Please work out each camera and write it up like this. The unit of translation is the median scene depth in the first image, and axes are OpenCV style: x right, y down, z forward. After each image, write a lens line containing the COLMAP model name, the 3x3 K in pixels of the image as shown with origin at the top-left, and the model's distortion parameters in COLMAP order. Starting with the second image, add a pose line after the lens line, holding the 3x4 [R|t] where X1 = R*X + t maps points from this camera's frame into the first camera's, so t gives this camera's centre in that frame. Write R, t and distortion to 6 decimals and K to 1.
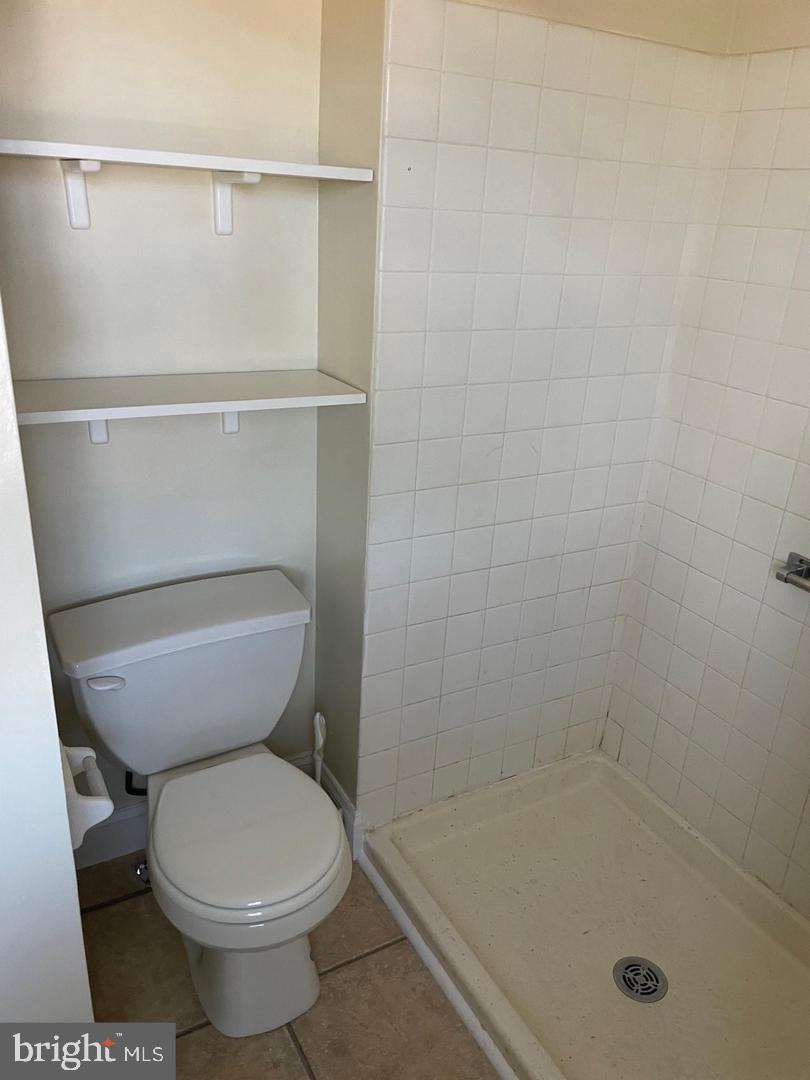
lens RADIAL K [[835.0, 0, 405.7], [0, 835.0, 544.0], [0, 0, 1]] dist [0.038115, -0.022774]
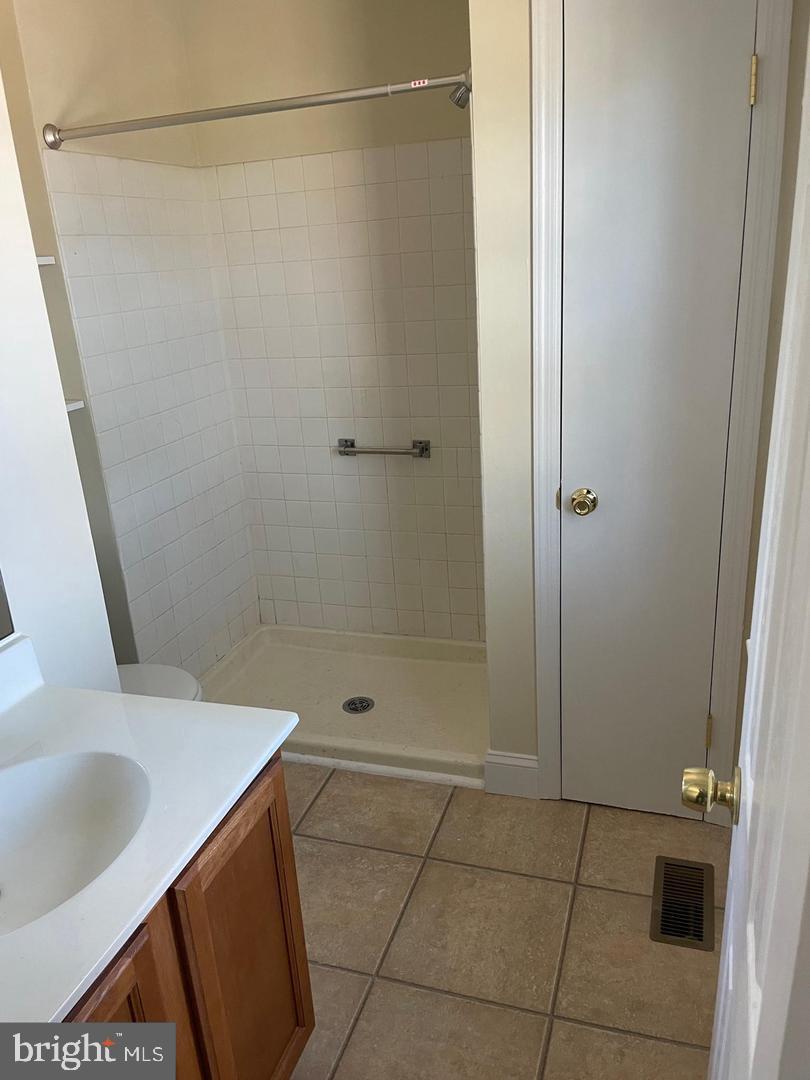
lens RADIAL K [[835.0, 0, 404.9], [0, 835.0, 540.3], [0, 0, 1]] dist [0.038115, -0.022774]
pose [[0.732552, -0.320080, 0.600764, -0.521140], [0.354355, 0.932854, 0.064925, 0.133942], [-0.581206, 0.165323, 0.796786, -0.404904]]
